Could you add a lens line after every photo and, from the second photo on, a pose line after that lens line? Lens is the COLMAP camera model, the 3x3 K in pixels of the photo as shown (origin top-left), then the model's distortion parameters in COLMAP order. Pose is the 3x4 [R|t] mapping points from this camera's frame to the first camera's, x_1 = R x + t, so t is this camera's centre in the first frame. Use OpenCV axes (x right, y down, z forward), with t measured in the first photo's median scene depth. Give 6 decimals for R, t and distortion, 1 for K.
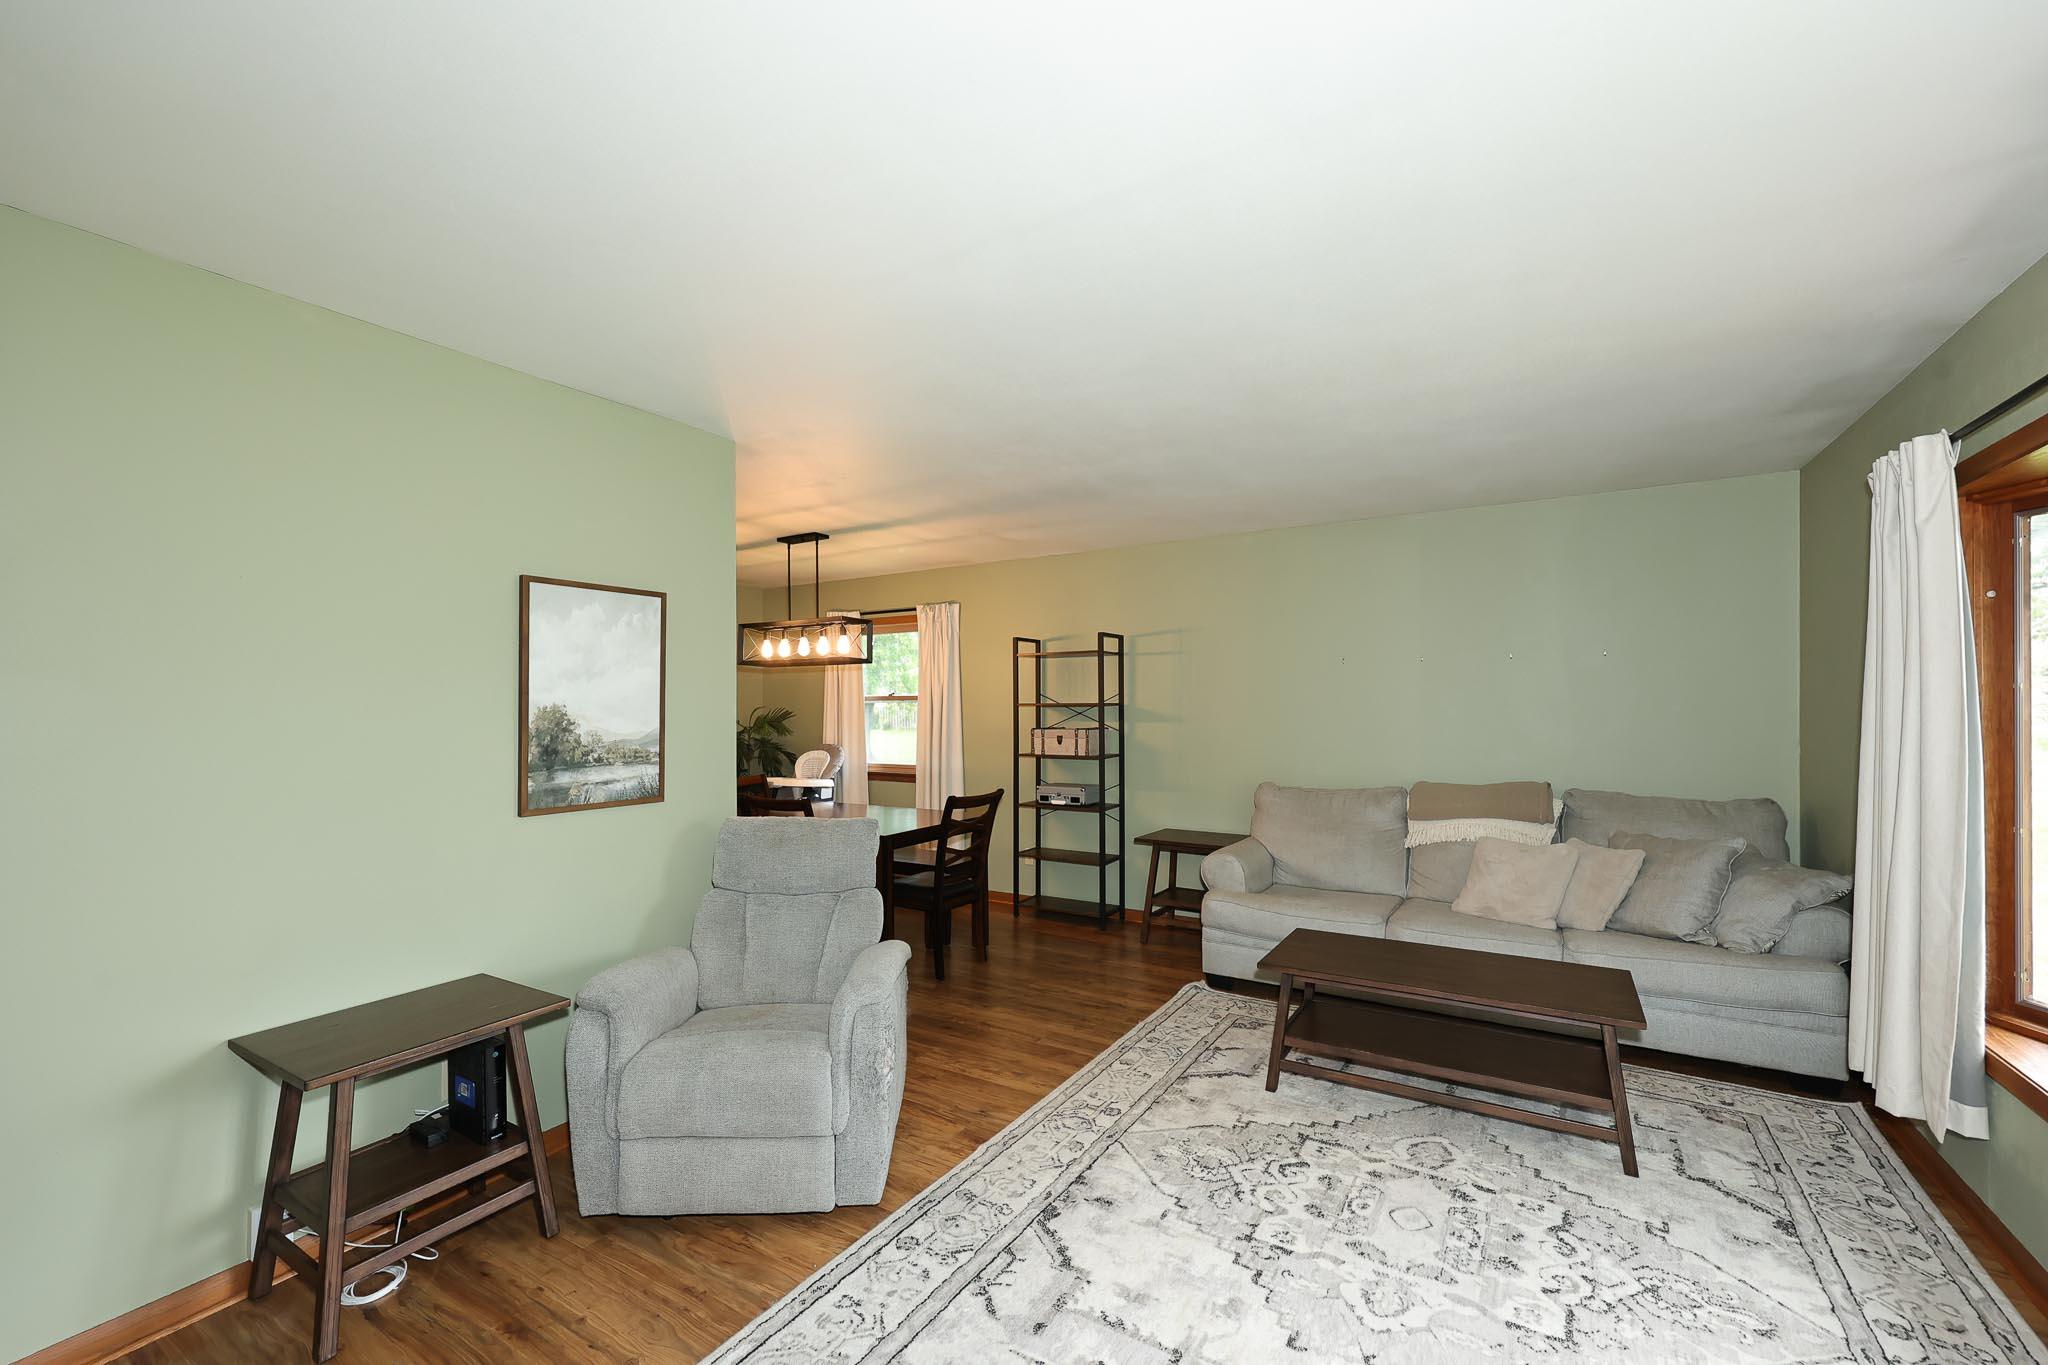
lens RADIAL K [[825.7, 0, 1024.0], [0, 825.7, 682.5], [0, 0, 1]] dist [-0.001311, 0.000527]
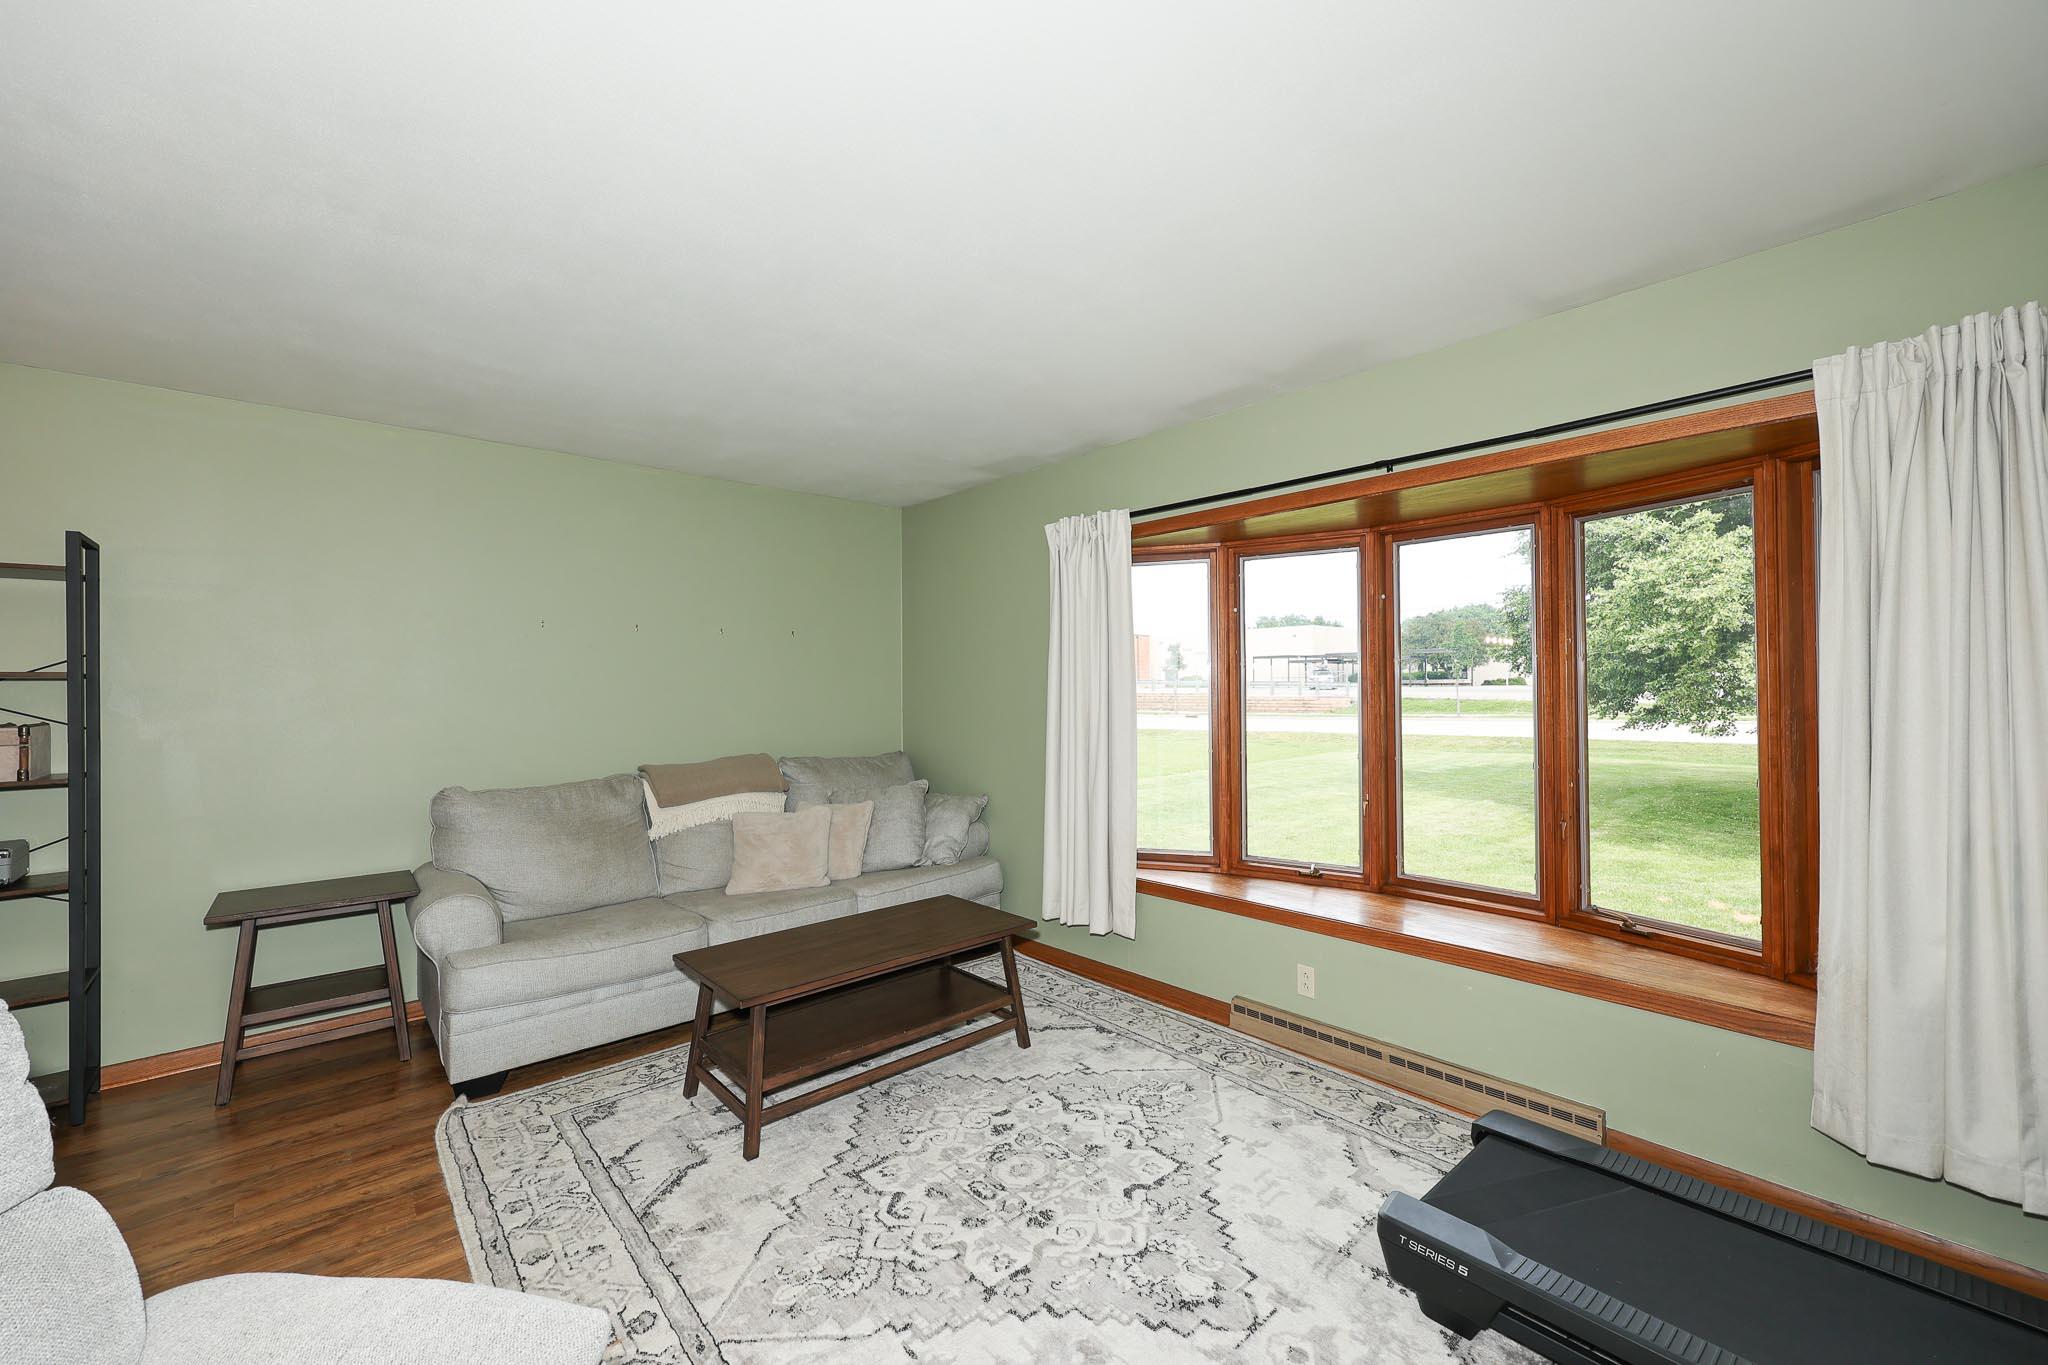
lens RADIAL K [[825.7, 0, 1024.0], [0, 825.7, 682.5], [0, 0, 1]] dist [-0.001311, 0.000527]
pose [[0.285563, 0.008514, 0.958322, -0.433887], [-0.018459, 0.999824, -0.003382, 0.041773], [-0.958182, -0.016724, 0.285670, 0.597384]]
